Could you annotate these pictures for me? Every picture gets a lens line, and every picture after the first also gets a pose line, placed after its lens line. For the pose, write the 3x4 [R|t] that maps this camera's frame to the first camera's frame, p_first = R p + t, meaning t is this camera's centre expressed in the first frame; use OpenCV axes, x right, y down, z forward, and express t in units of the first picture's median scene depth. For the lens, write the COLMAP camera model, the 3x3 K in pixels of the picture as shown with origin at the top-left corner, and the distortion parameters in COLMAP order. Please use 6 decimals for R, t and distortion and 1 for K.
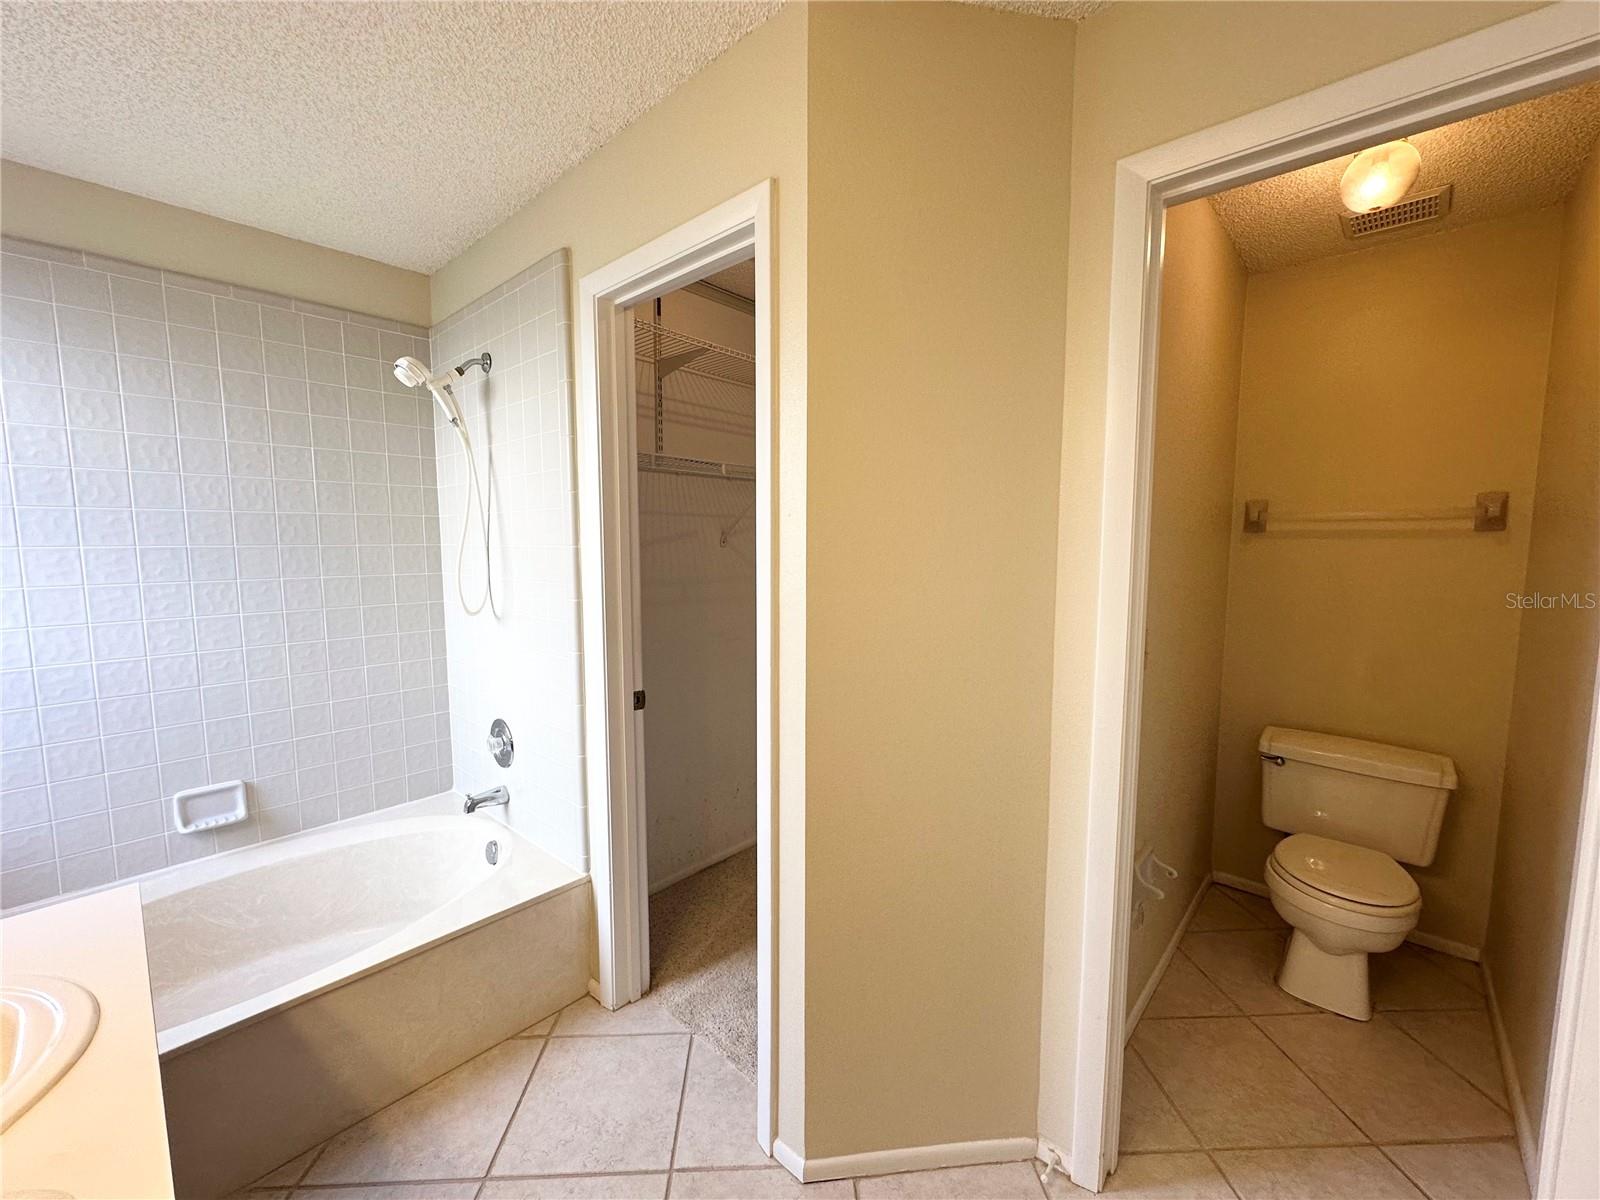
lens RADIAL K [[644.1, 0, 802.4], [0, 644.1, 599.6], [0, 0, 1]] dist [0.000329, 0.000470]
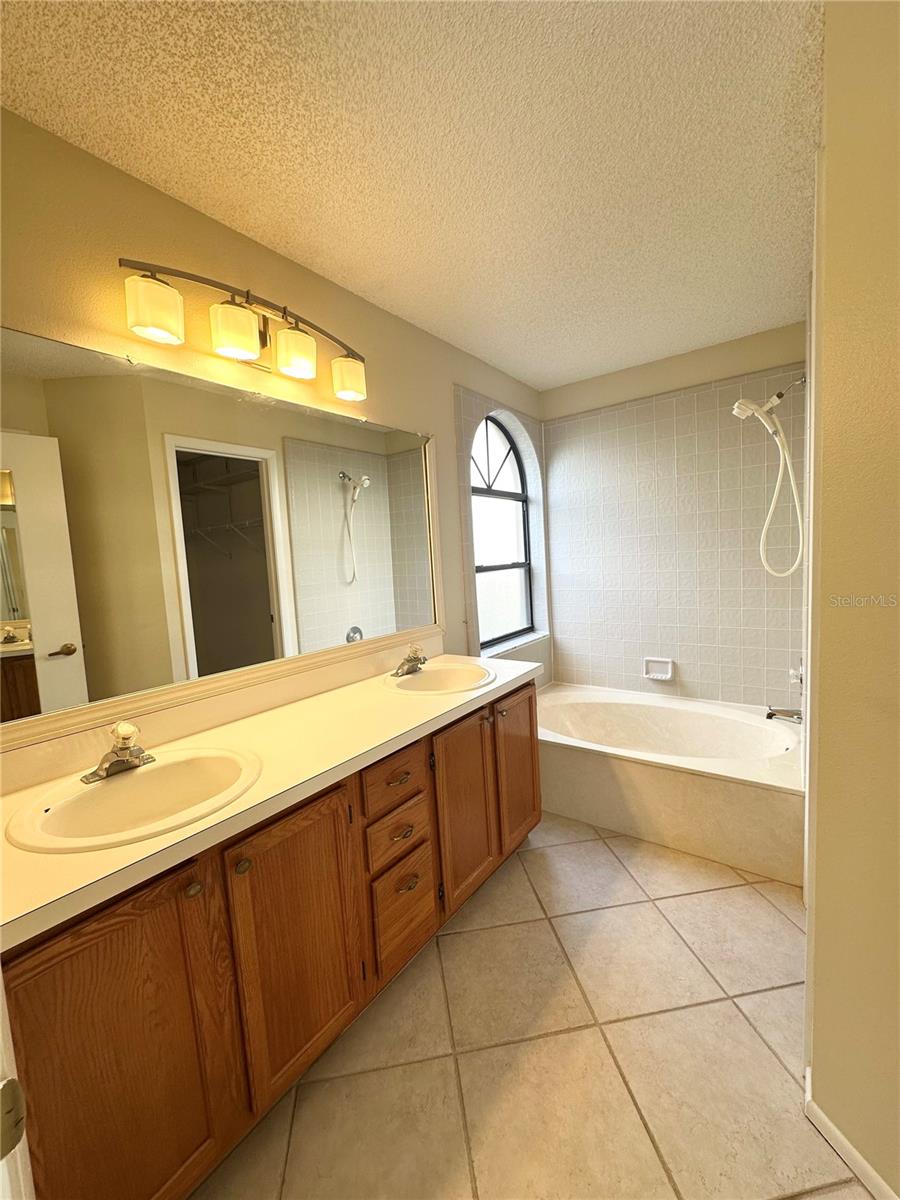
lens RADIAL K [[483.1, 0, 452.7], [0, 483.1, 600.1], [0, 0, 1]] dist [0.000329, 0.000470]
pose [[0.107751, 0.086450, -0.990412, 0.433947], [-0.039322, 0.995803, 0.082642, 0.018583], [0.993400, 0.030040, 0.110699, 0.213255]]
